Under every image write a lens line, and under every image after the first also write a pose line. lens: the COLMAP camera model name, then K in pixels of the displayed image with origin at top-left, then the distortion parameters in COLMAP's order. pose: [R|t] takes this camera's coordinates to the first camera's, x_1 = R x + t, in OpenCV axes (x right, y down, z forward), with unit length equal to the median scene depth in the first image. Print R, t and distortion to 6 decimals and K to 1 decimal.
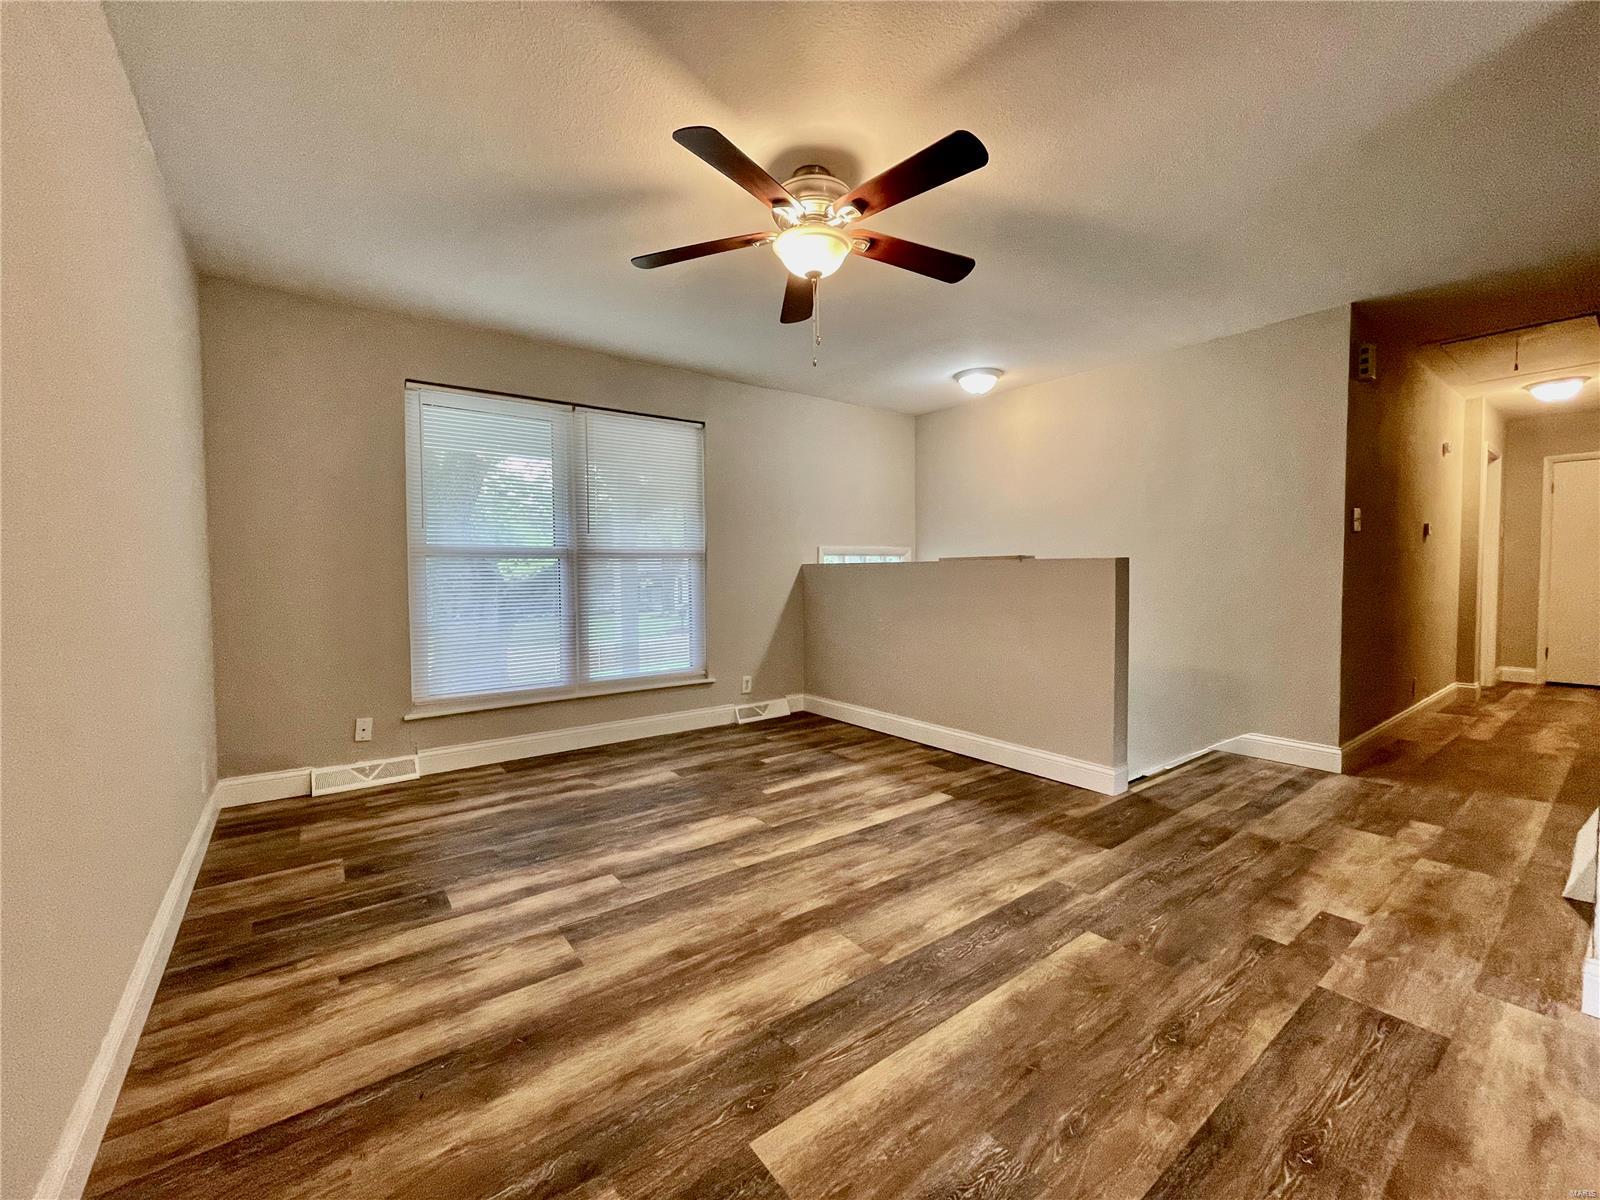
lens RADIAL K [[652.5, 0, 805.0], [0, 652.5, 593.5], [0, 0, 1]] dist [-0.000536, 0.000606]
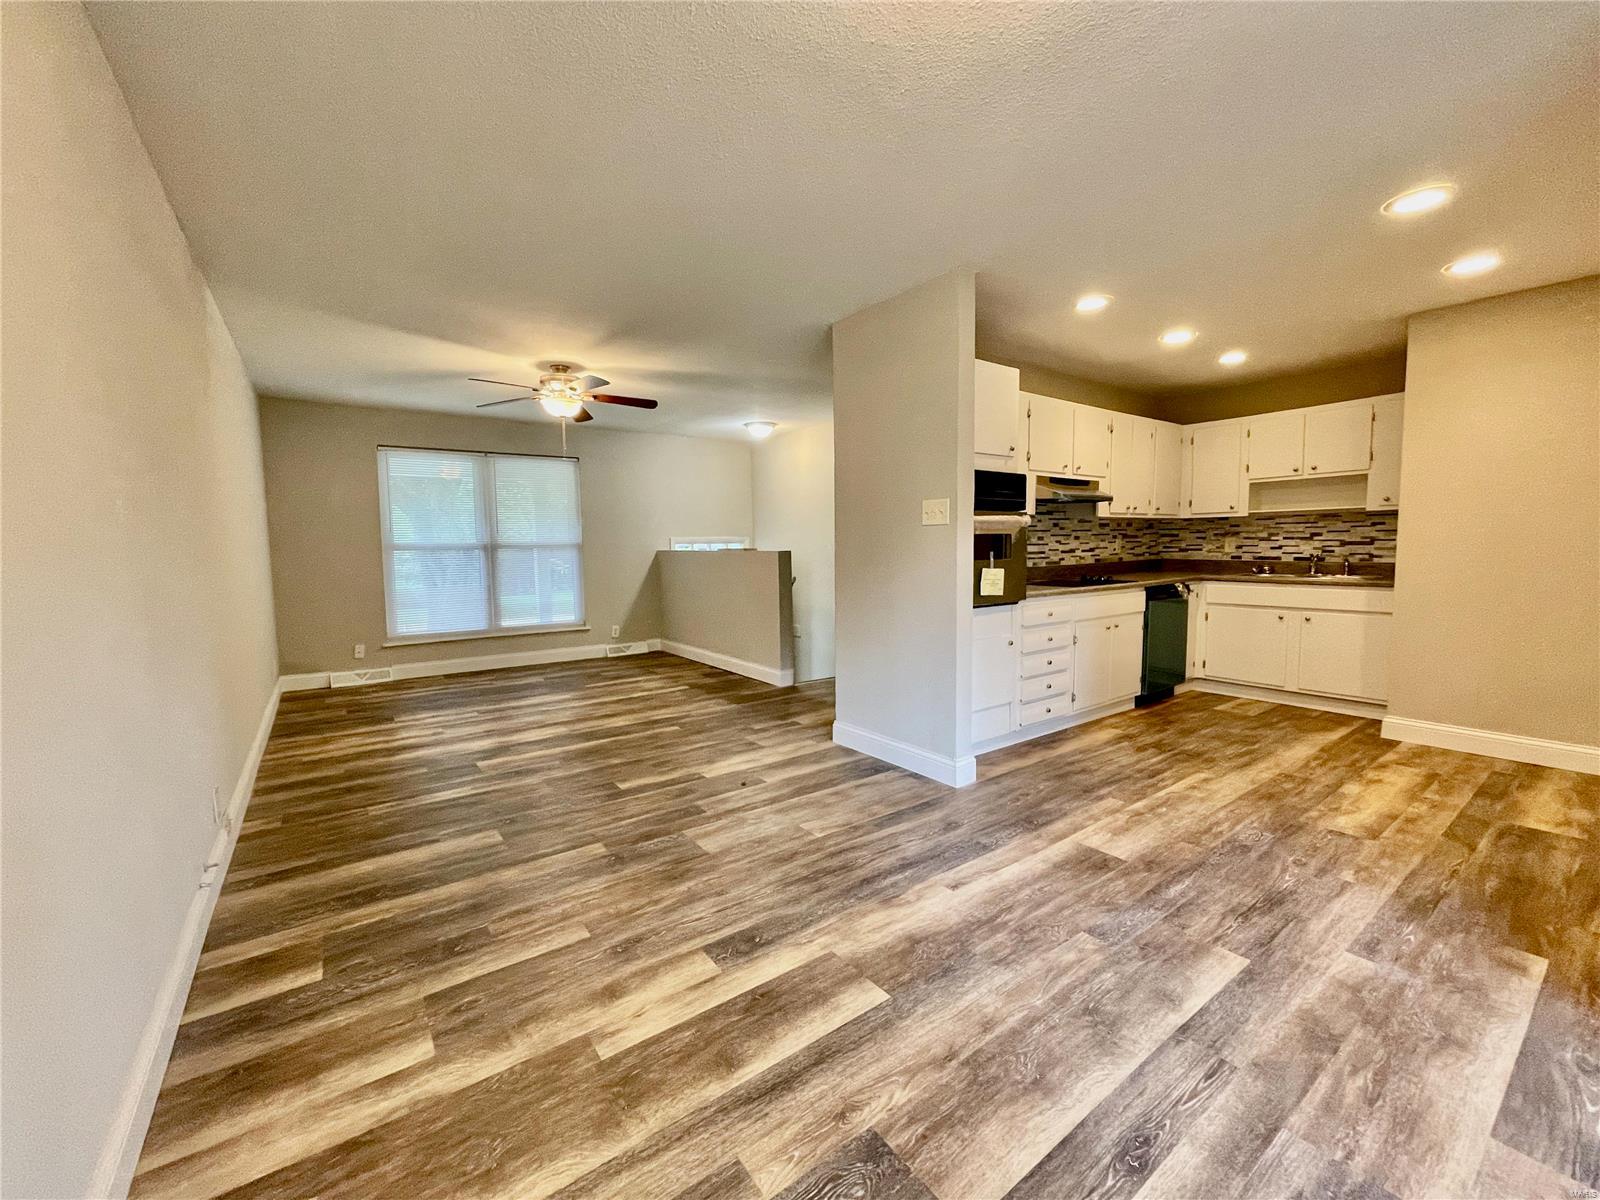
lens RADIAL K [[652.5, 0, 803.1], [0, 652.5, 594.0], [0, 0, 1]] dist [-0.000536, 0.000606]
pose [[0.999741, -0.002728, -0.022604, 0.588677], [0.003680, 0.999105, 0.042147, -0.013950], [0.022469, -0.042219, 0.998856, -0.757928]]
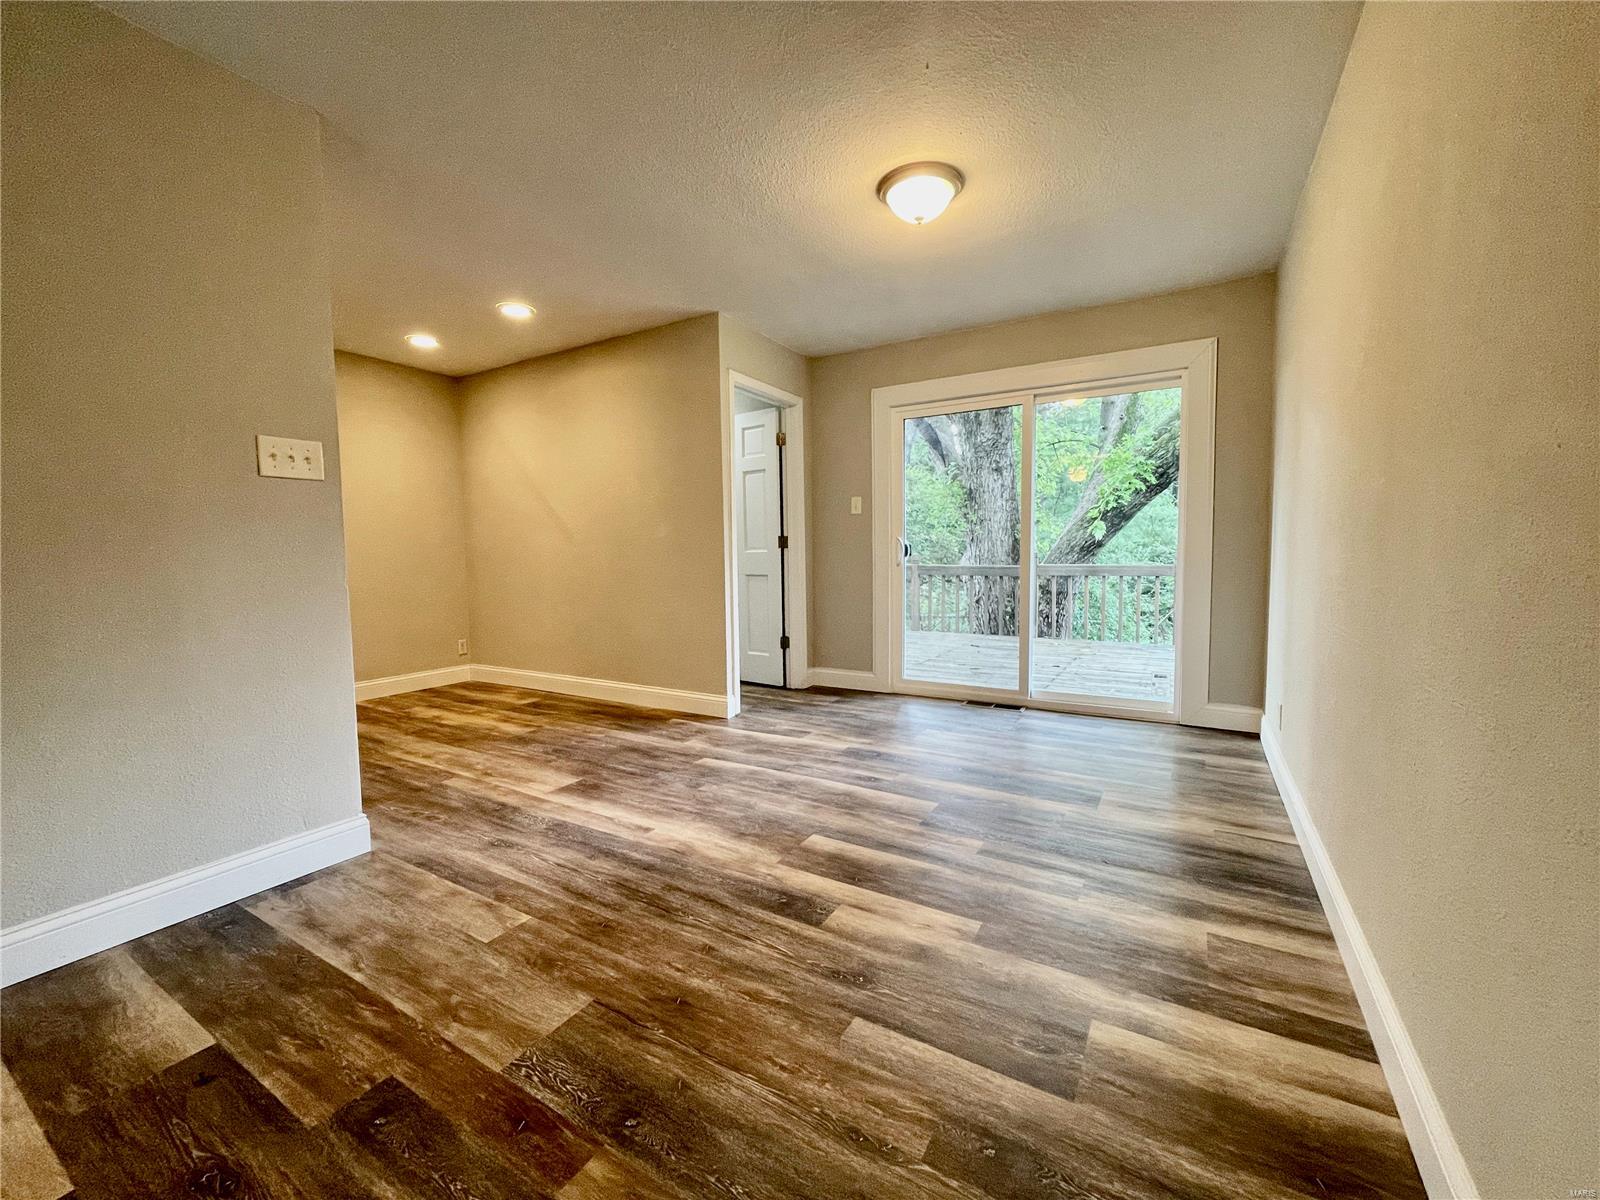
lens RADIAL K [[652.5, 0, 796.8], [0, 652.5, 594.6], [0, 0, 1]] dist [-0.000536, 0.000606]
pose [[-0.361975, -0.048826, 0.930908, -0.045768], [0.047699, 0.996349, 0.070806, 0.016911], [-0.930967, 0.070033, -0.358325, 0.061226]]
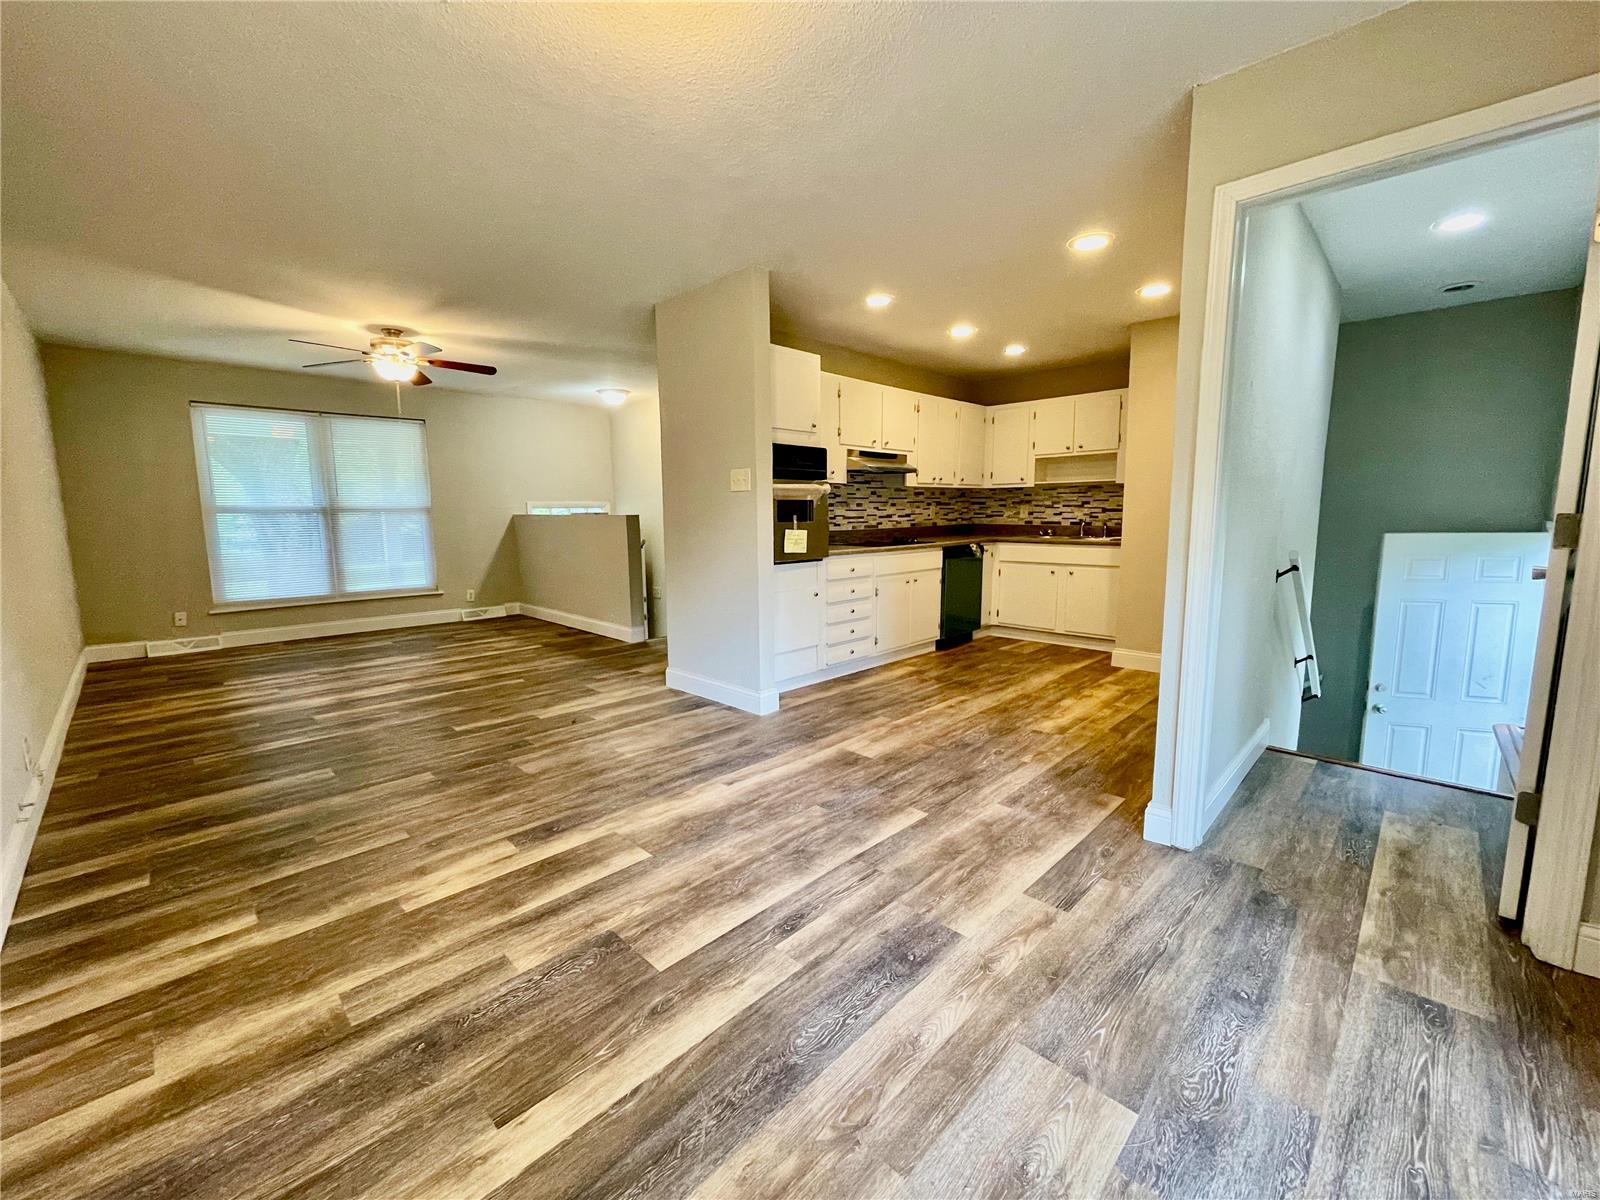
lens RADIAL K [[652.5, 0, 801.1], [0, 652.5, 593.0], [0, 0, 1]] dist [-0.000536, 0.000606]
pose [[0.990445, -0.016437, 0.136927, 0.719625], [0.003949, 0.995845, 0.090979, -0.001689], [-0.137854, -0.089569, 0.986394, -0.925423]]
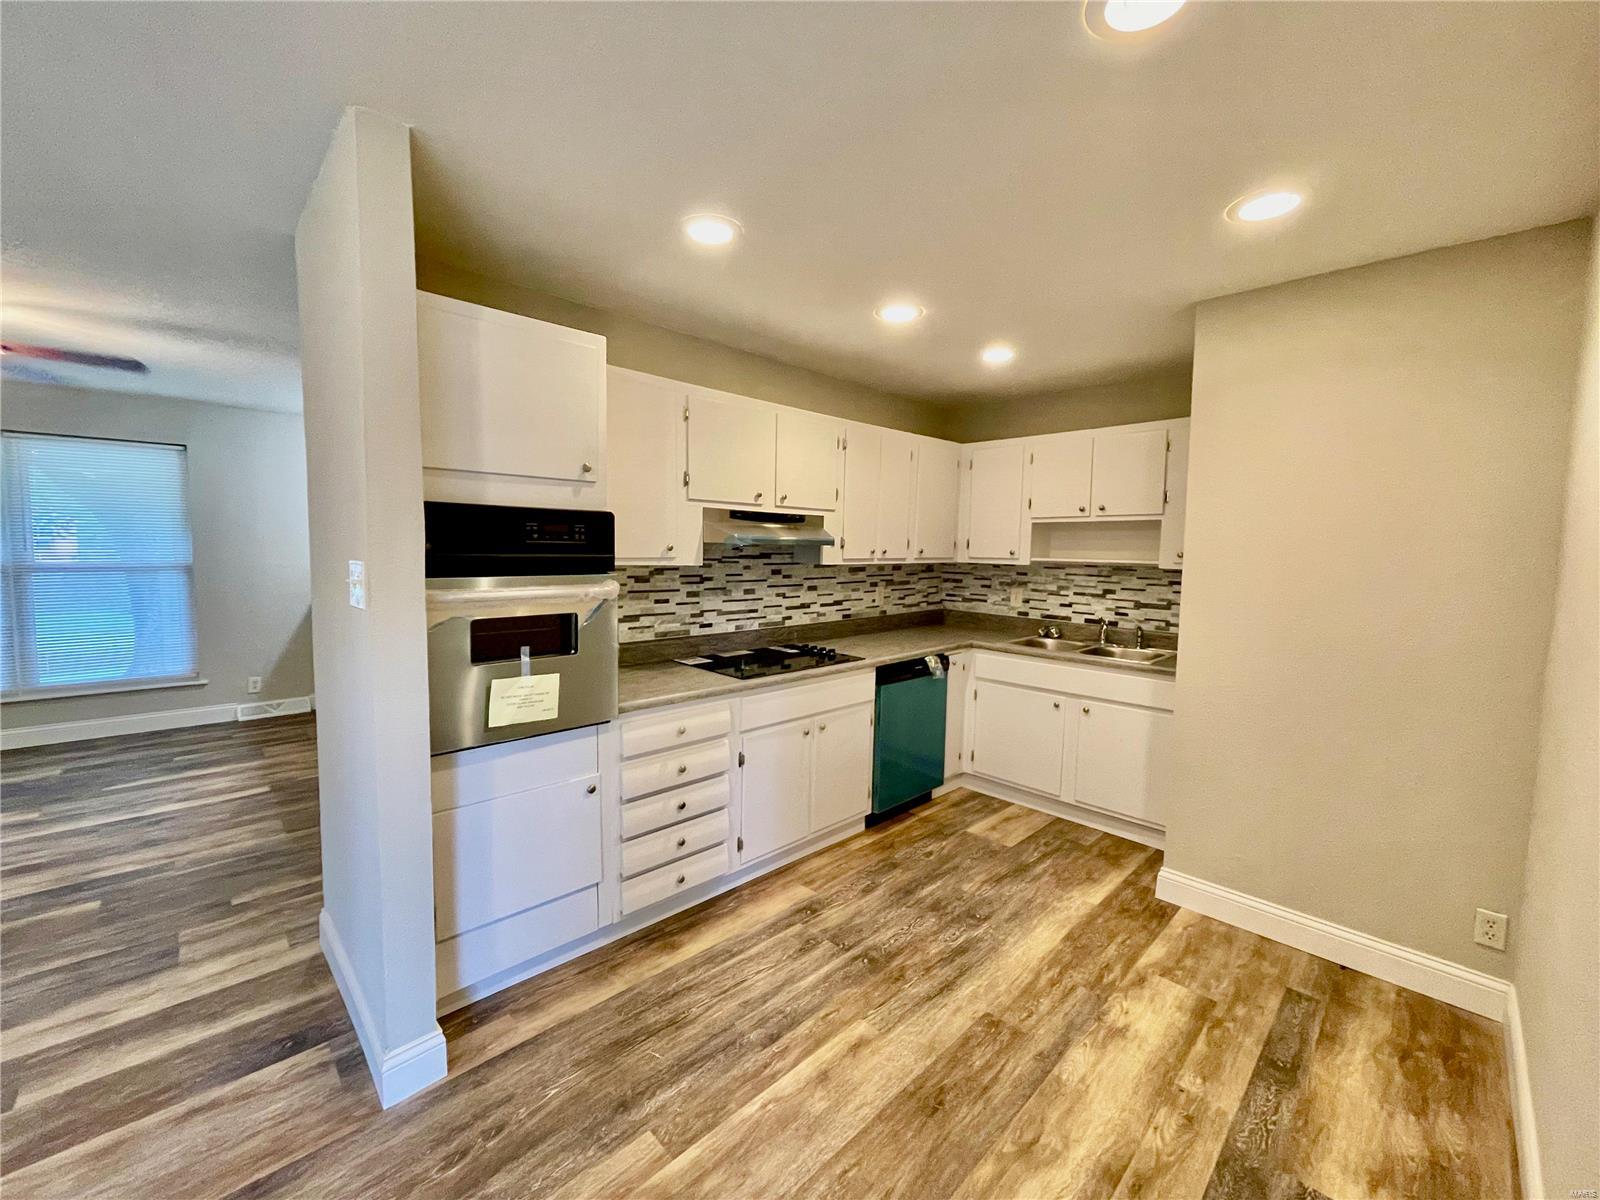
lens RADIAL K [[652.5, 0, 802.1], [0, 652.5, 592.0], [0, 0, 1]] dist [-0.000536, 0.000606]
pose [[0.992779, 0.017891, 0.118617, 1.081572], [-0.022456, 0.999053, 0.037267, -0.122249], [-0.117838, -0.039661, 0.992241, -0.297956]]
